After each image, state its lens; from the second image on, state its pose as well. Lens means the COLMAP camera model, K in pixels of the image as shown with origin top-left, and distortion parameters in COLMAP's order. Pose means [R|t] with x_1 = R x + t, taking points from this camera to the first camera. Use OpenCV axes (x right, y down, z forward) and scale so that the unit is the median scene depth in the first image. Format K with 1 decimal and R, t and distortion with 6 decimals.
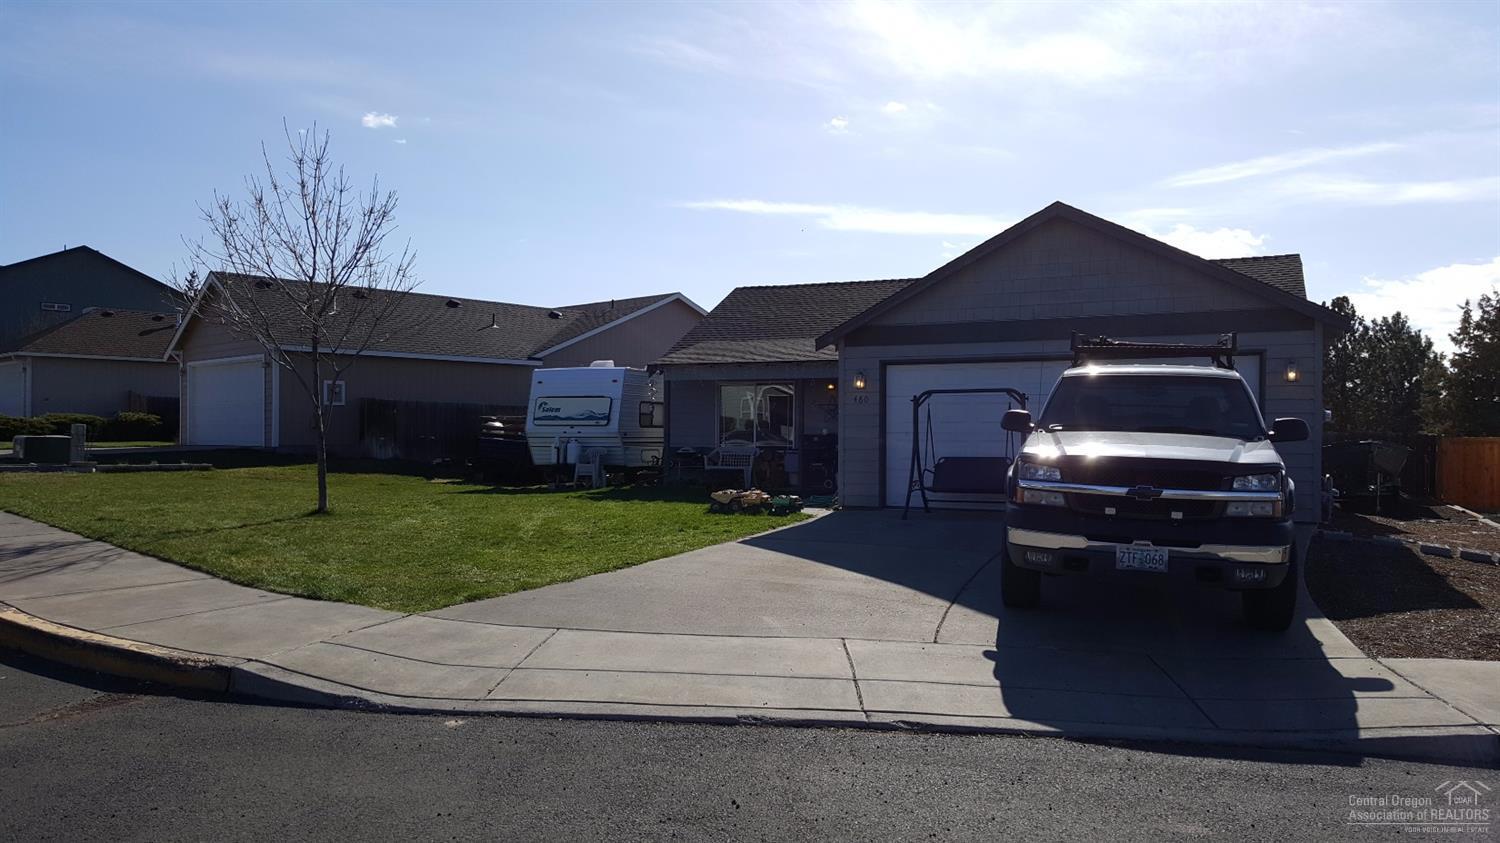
lens RADIAL K [[1109.8, 0, 761.6], [0, 1109.8, 419.9], [0, 0, 1]] dist [0.100903, -0.094772]
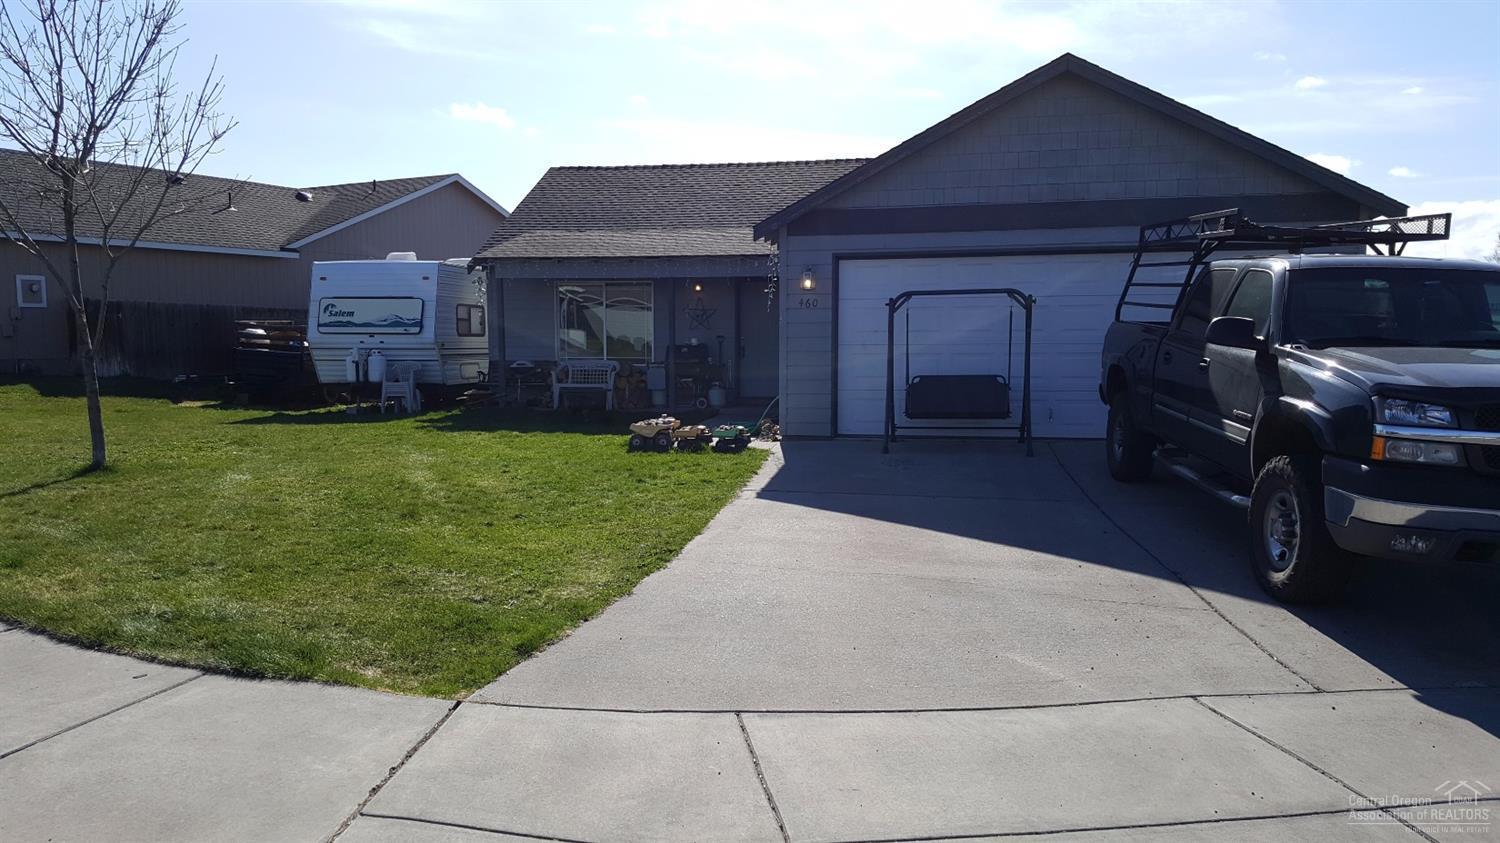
lens RADIAL K [[1125.7, 0, 739.5], [0, 1125.7, 449.7], [0, 0, 1]] dist [0.085622, -0.008988]
pose [[0.975638, -0.026603, 0.217766, -0.093365], [0.002217, 0.993765, 0.111469, -0.002778], [-0.219374, -0.108271, 0.969615, 0.139422]]
